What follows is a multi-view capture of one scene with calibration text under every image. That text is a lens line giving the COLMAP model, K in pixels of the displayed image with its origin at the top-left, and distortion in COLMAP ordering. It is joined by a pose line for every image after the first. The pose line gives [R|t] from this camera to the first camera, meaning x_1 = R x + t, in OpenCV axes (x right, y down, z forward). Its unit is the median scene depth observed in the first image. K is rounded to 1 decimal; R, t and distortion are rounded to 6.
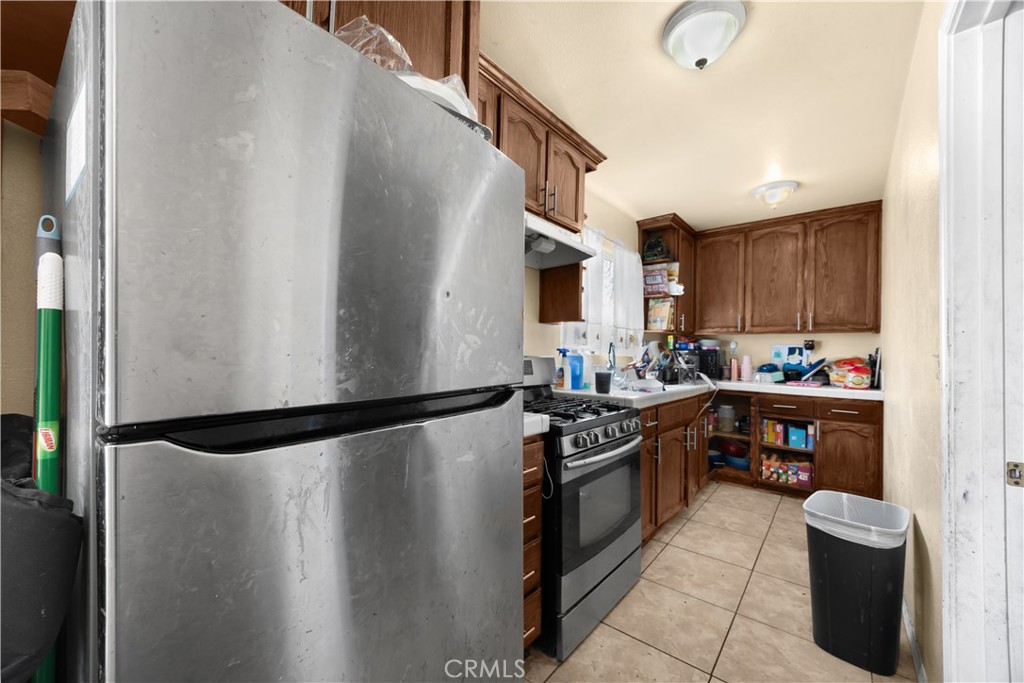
lens RADIAL K [[393.7, 0, 510.1], [0, 393.7, 349.1], [0, 0, 1]] dist [-0.002191, -0.000761]
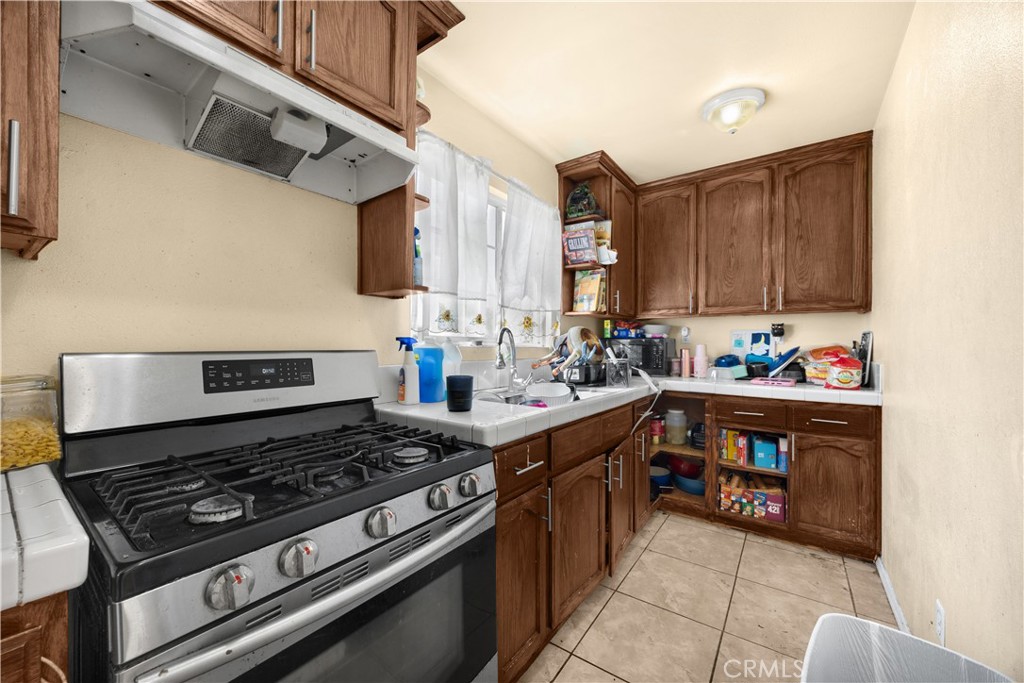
lens RADIAL K [[393.7, 0, 512.2], [0, 393.7, 341.9], [0, 0, 1]] dist [-0.002191, -0.000761]
pose [[0.996926, -0.011433, 0.077515, 0.200434], [0.011140, 0.999929, 0.004215, 0.004263], [-0.077558, -0.003339, 0.996982, 0.299618]]
